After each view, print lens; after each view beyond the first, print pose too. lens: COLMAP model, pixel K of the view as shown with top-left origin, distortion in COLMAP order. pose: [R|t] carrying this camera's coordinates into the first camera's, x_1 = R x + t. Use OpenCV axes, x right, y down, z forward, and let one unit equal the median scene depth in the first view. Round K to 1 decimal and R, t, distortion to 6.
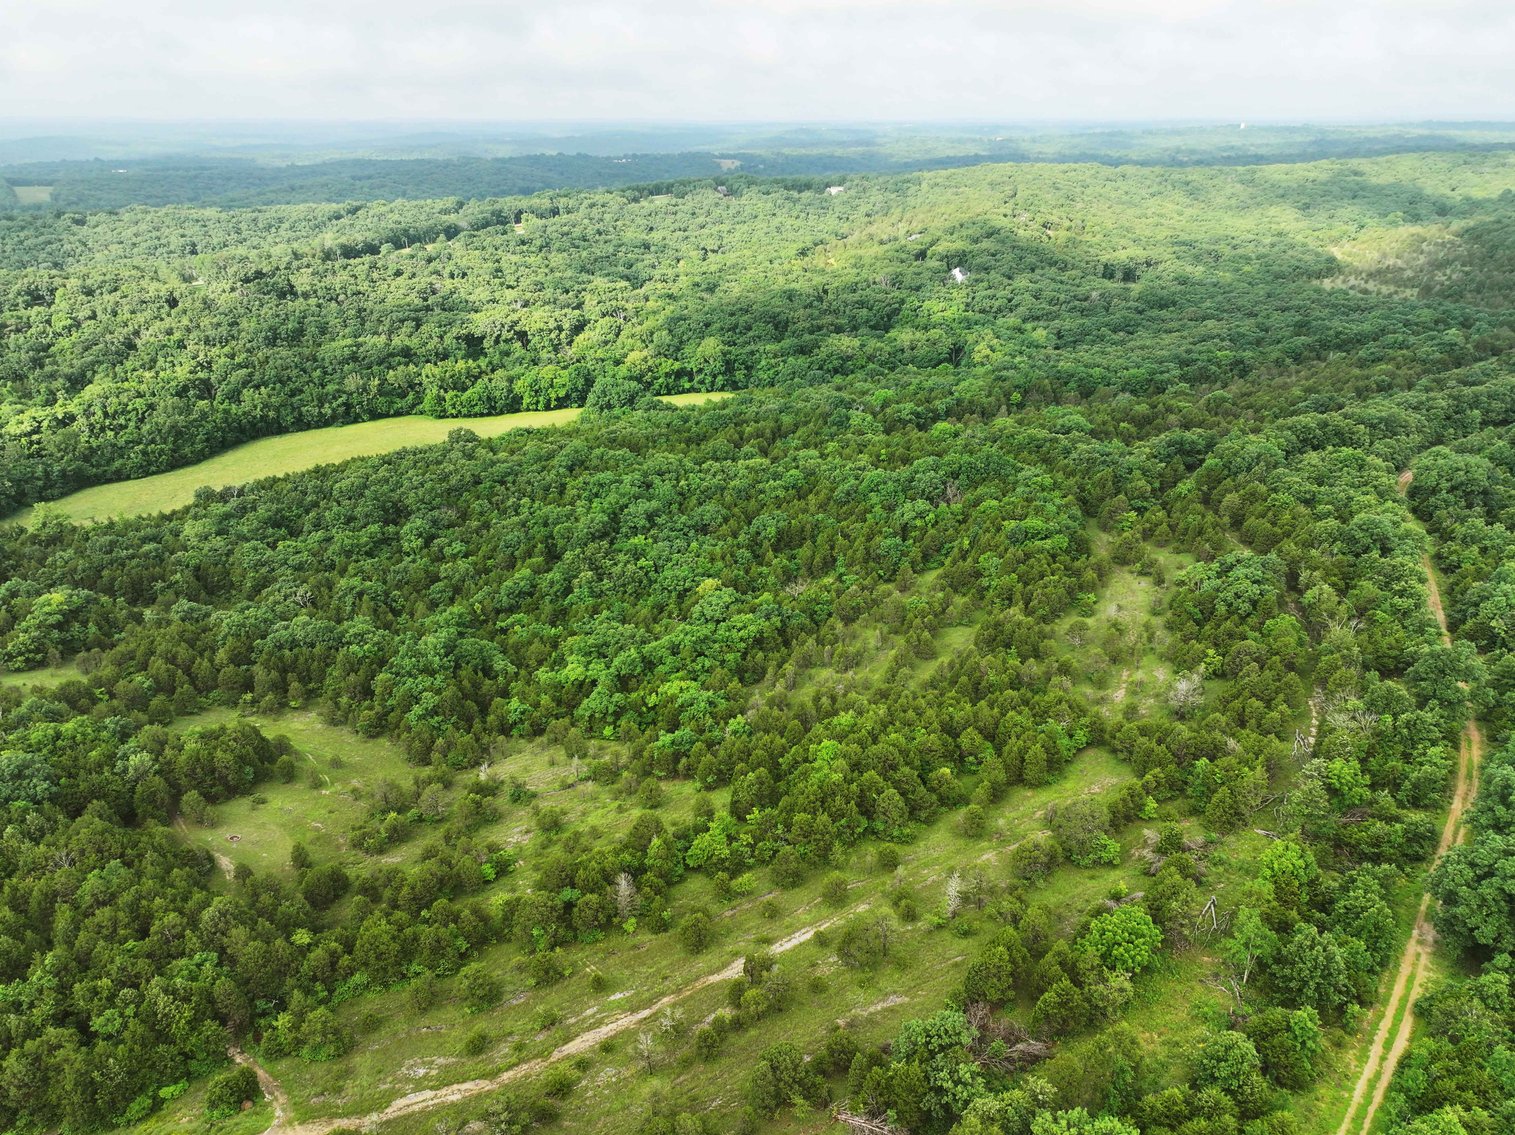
lens RADIAL K [[1058.2, 0, 765.2], [0, 1058.2, 564.1], [0, 0, 1]] dist [-0.003460, 0.018812]
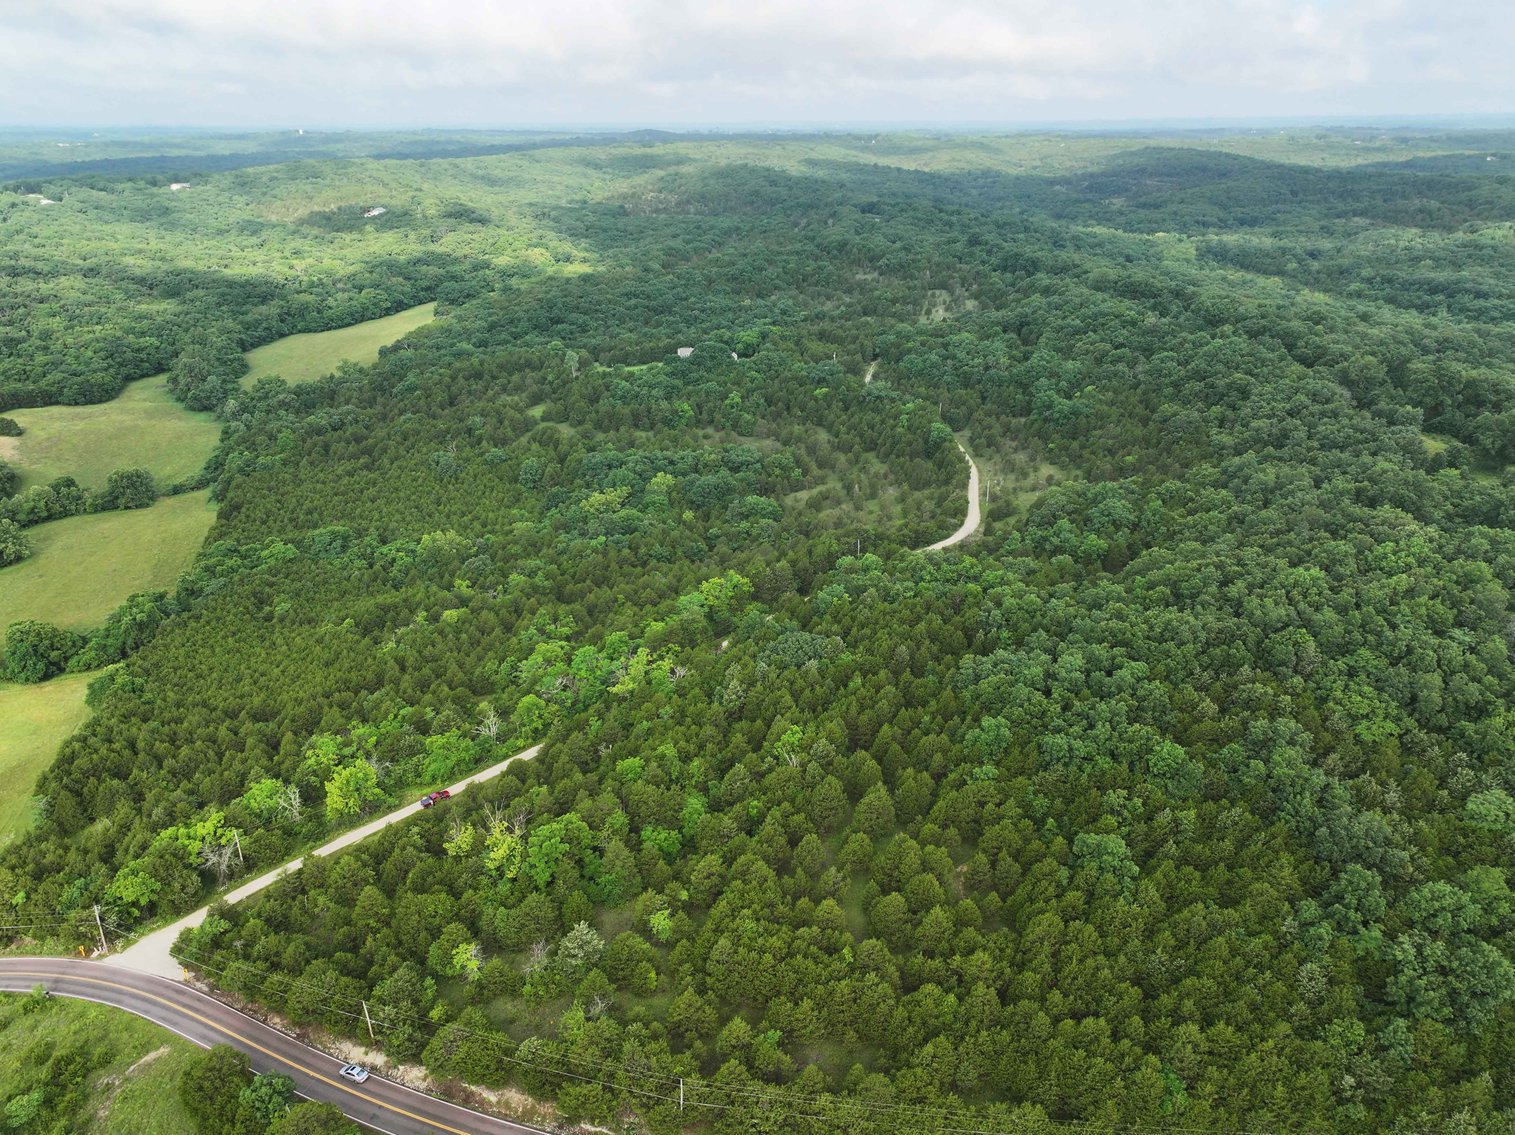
lens RADIAL K [[1058.2, 0, 766.6], [0, 1058.2, 570.2], [0, 0, 1]] dist [-0.003460, 0.018812]
pose [[0.631194, -0.302745, 0.714100, -1.068890], [0.303580, 0.943656, 0.131730, 0.161200], [-0.713746, 0.133640, 0.687537, -0.364428]]
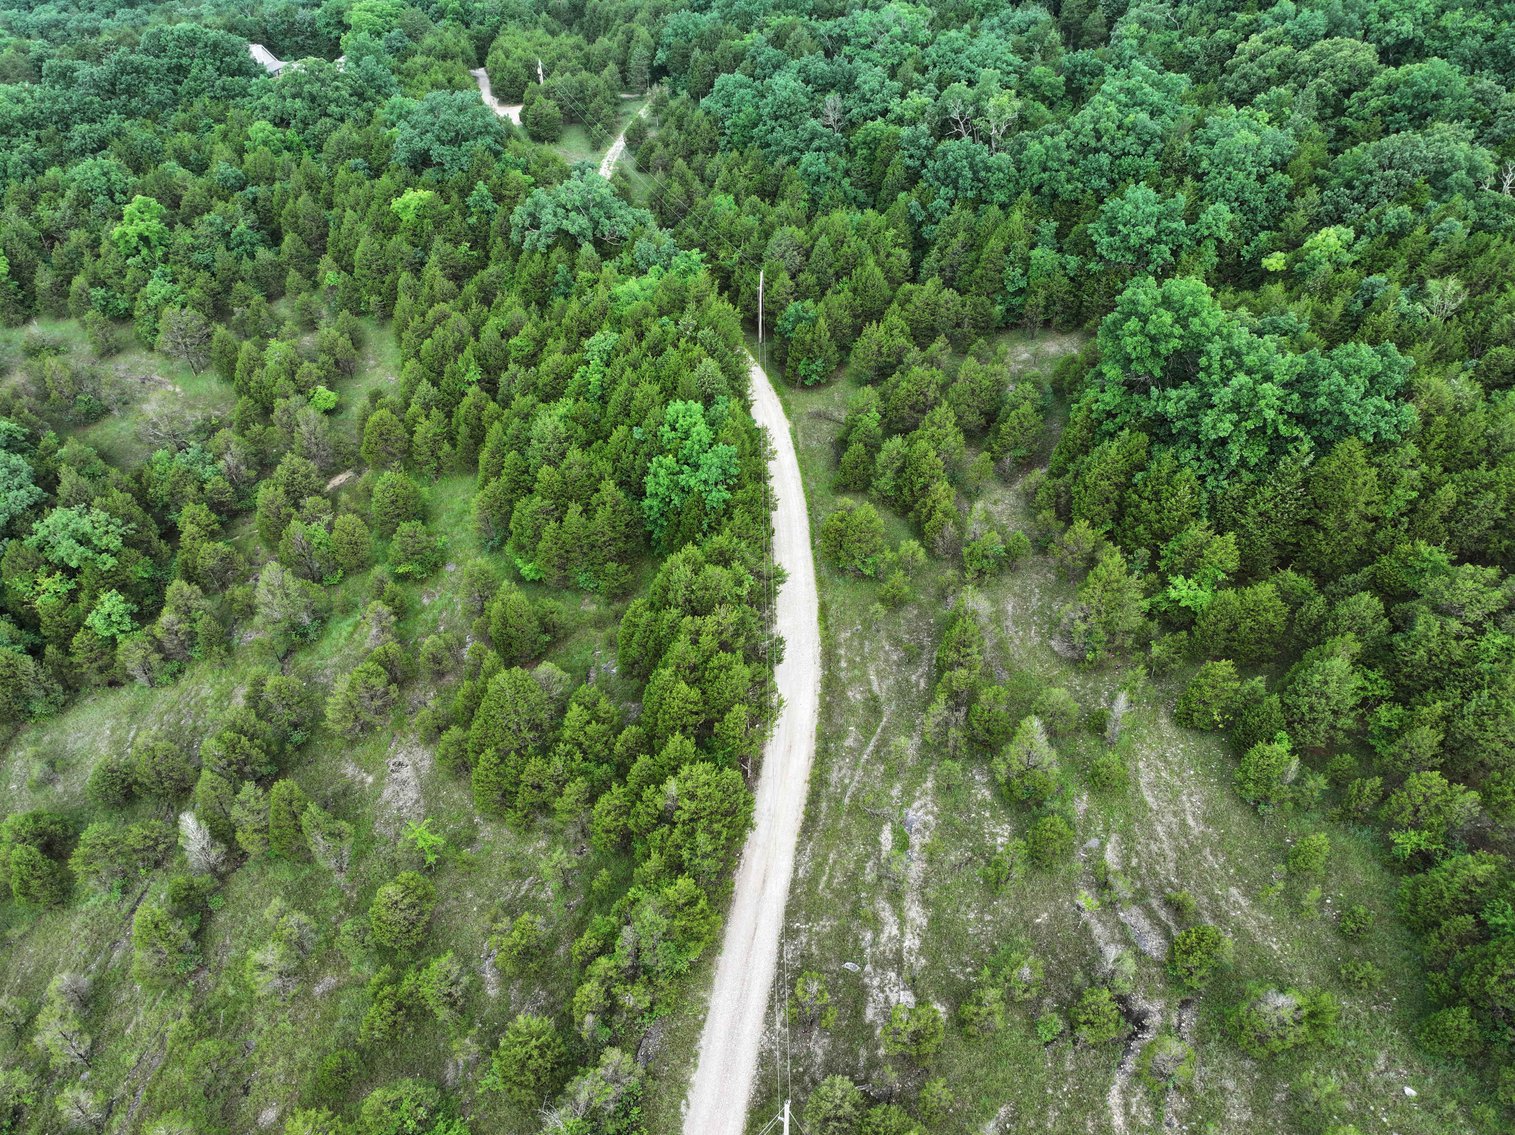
lens RADIAL K [[1058.2, 0, 762.7], [0, 1058.2, 565.6], [0, 0, 1]] dist [-0.003460, 0.018812]
pose [[0.636785, -0.464815, 0.615185, -0.533555], [0.293942, 0.883954, 0.363626, 0.161238], [-0.712813, -0.050723, 0.699517, -0.080228]]
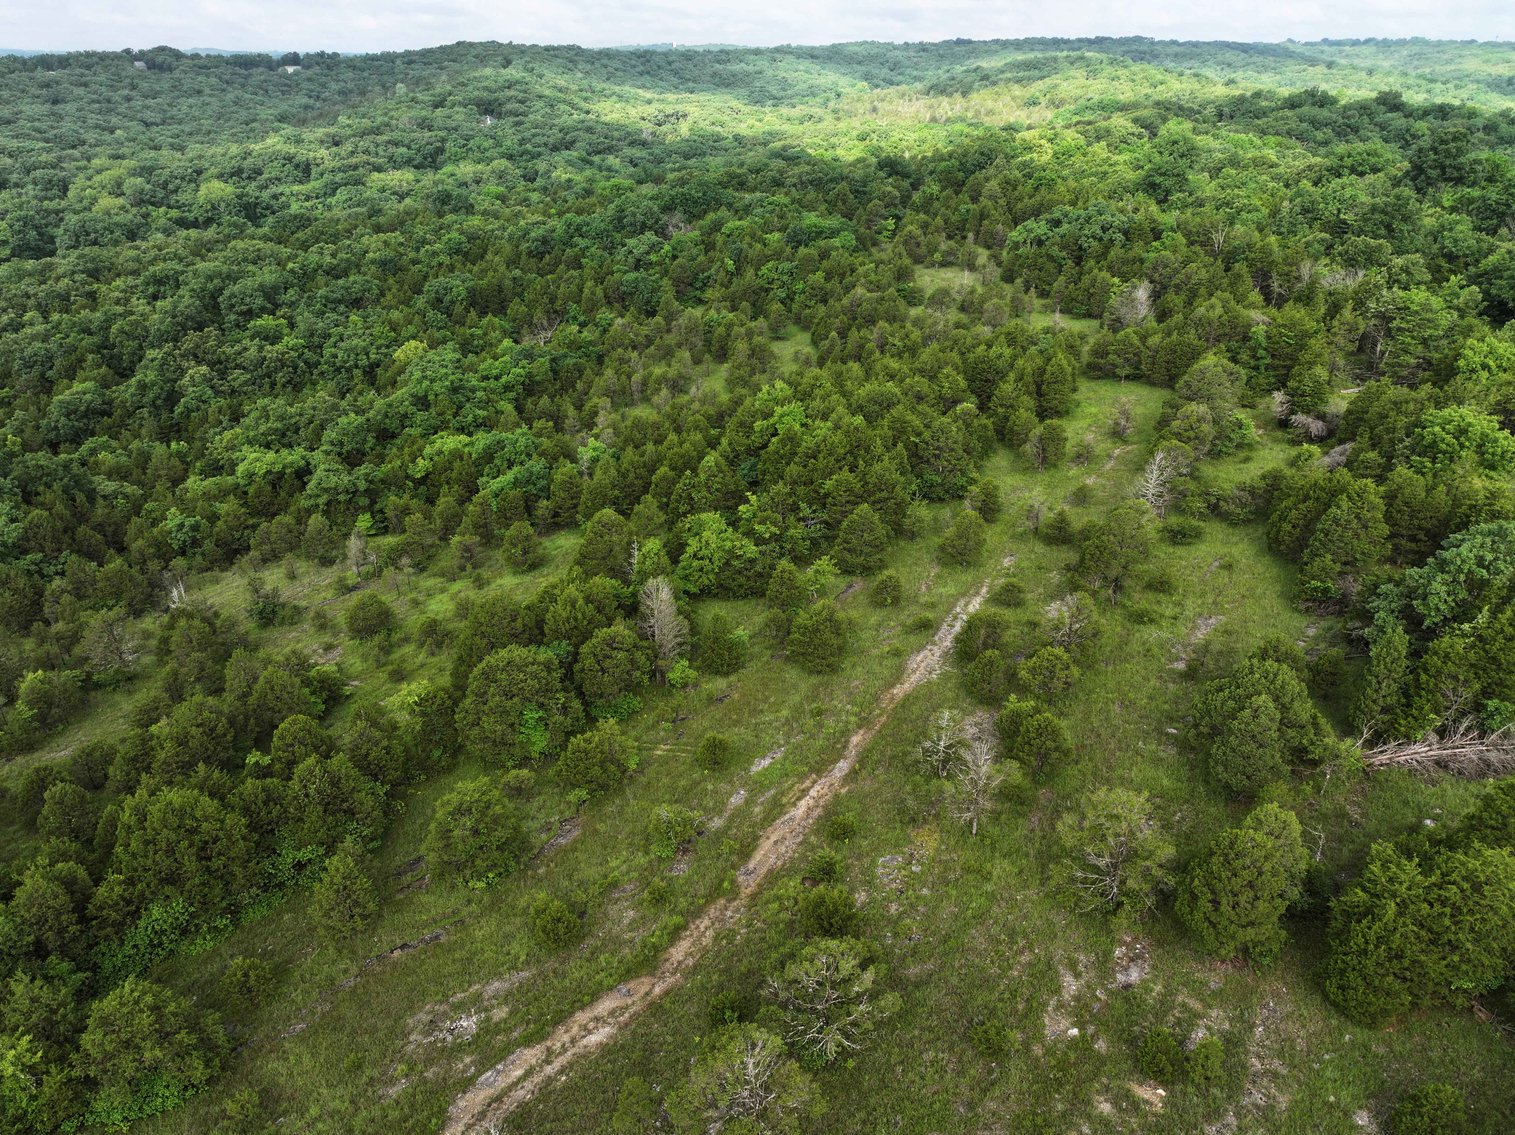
lens RADIAL K [[1058.2, 0, 761.5], [0, 1058.2, 568.1], [0, 0, 1]] dist [-0.003460, 0.018812]
pose [[0.884306, -0.198041, 0.422828, -0.089999], [0.176803, 0.980185, 0.089324, 0.072937], [-0.432139, -0.004233, 0.901797, 0.146617]]
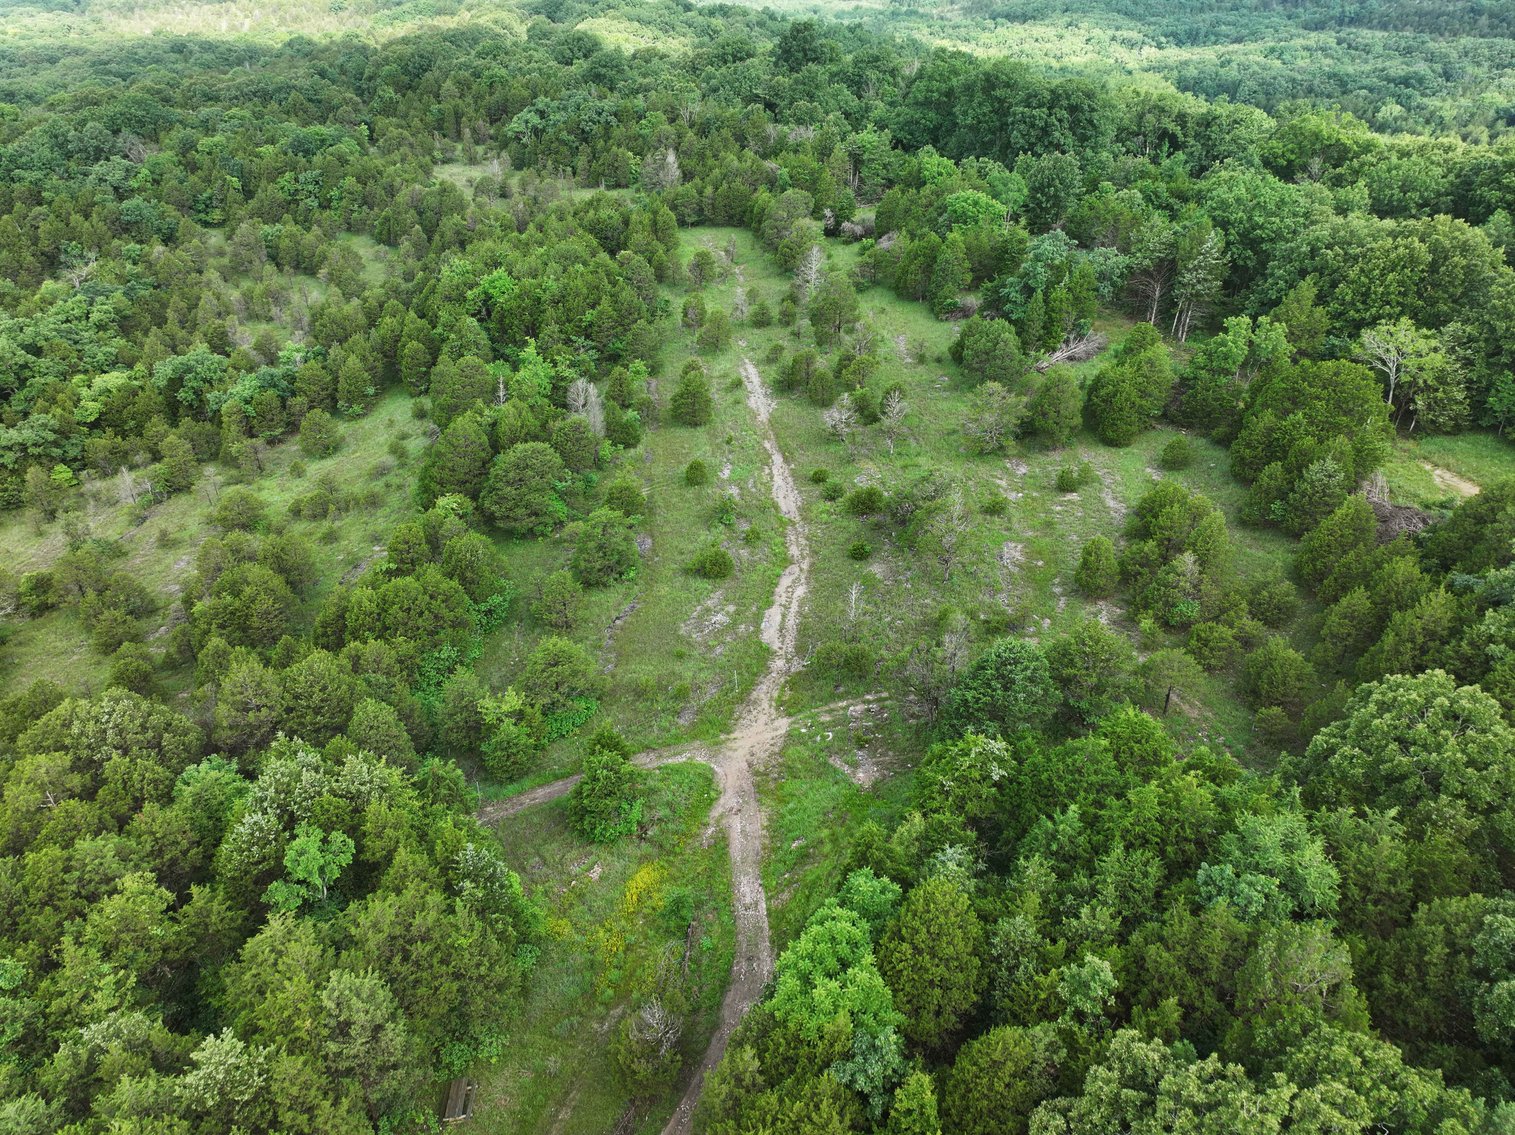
lens RADIAL K [[1058.2, 0, 758.7], [0, 1058.2, 573.3], [0, 0, 1]] dist [-0.003460, 0.018812]
pose [[0.446621, -0.442385, 0.777705, -0.195430], [0.342773, 0.887496, 0.307990, 0.067886], [-0.826461, 0.129021, 0.548011, 0.158545]]
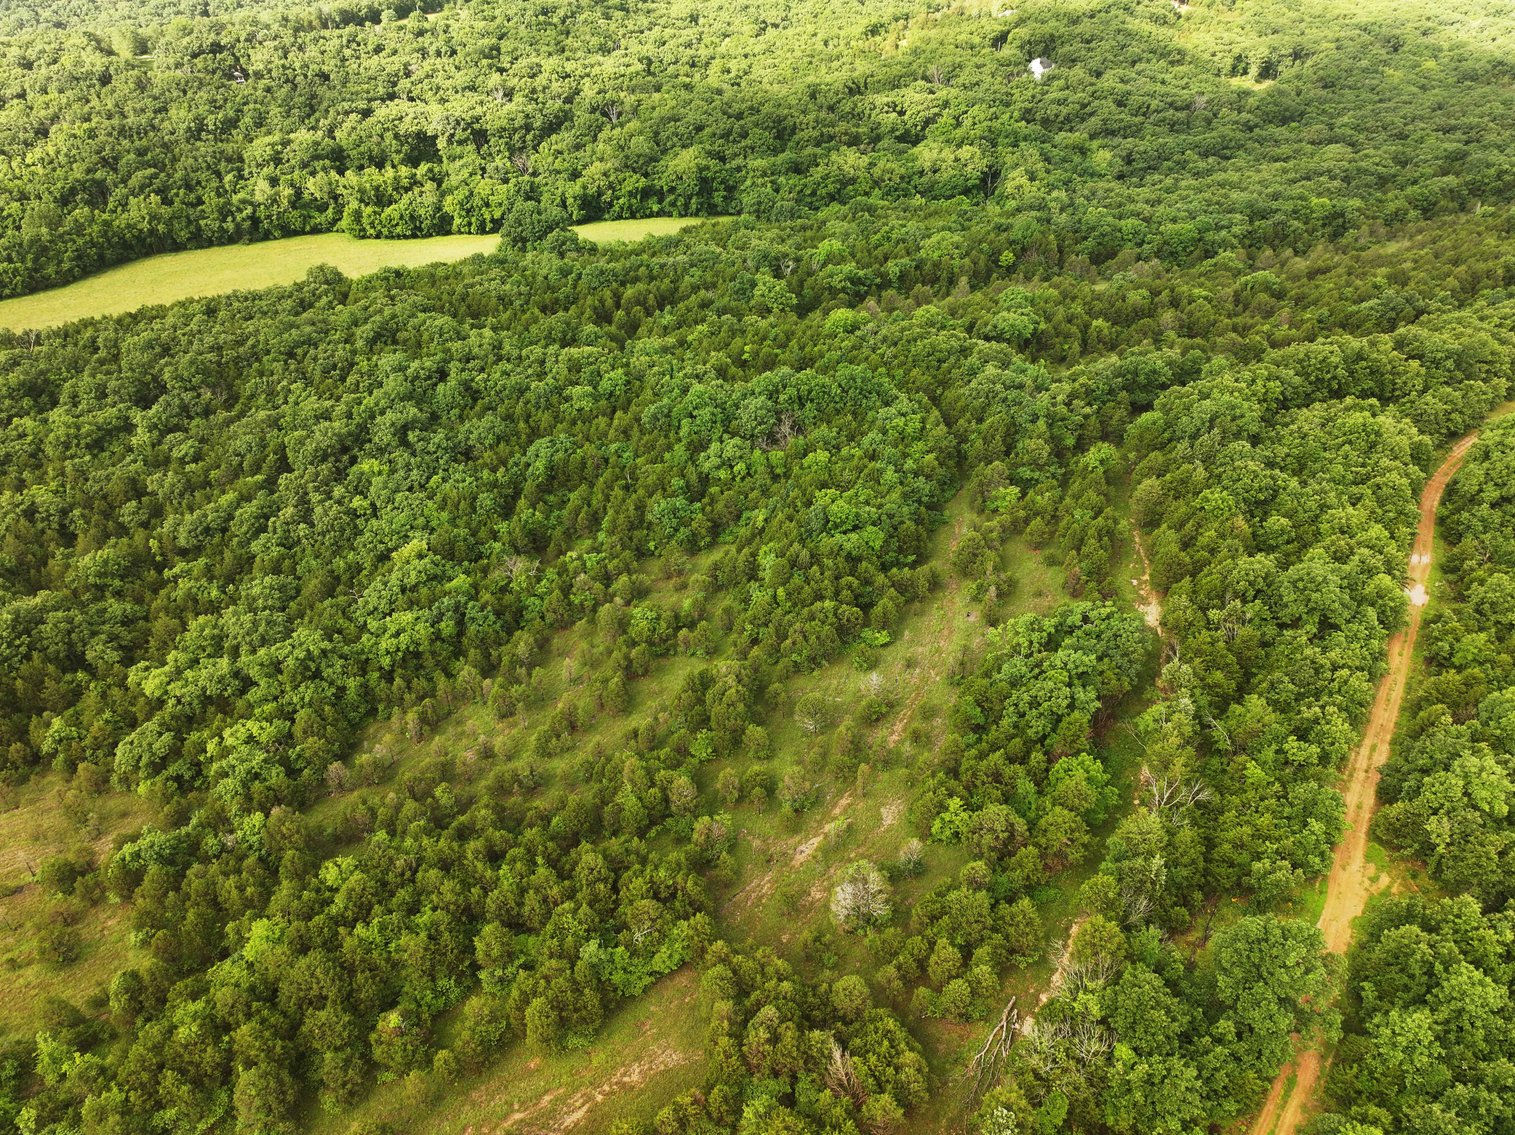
lens RADIAL K [[1058.2, 0, 765.5], [0, 1058.2, 560.1], [0, 0, 1]] dist [-0.003460, 0.018812]
pose [[0.989066, 0.083104, -0.121830, 0.150487], [-0.058444, 0.979345, 0.193567, -0.069467], [0.135400, -0.184330, 0.973493, 0.161264]]
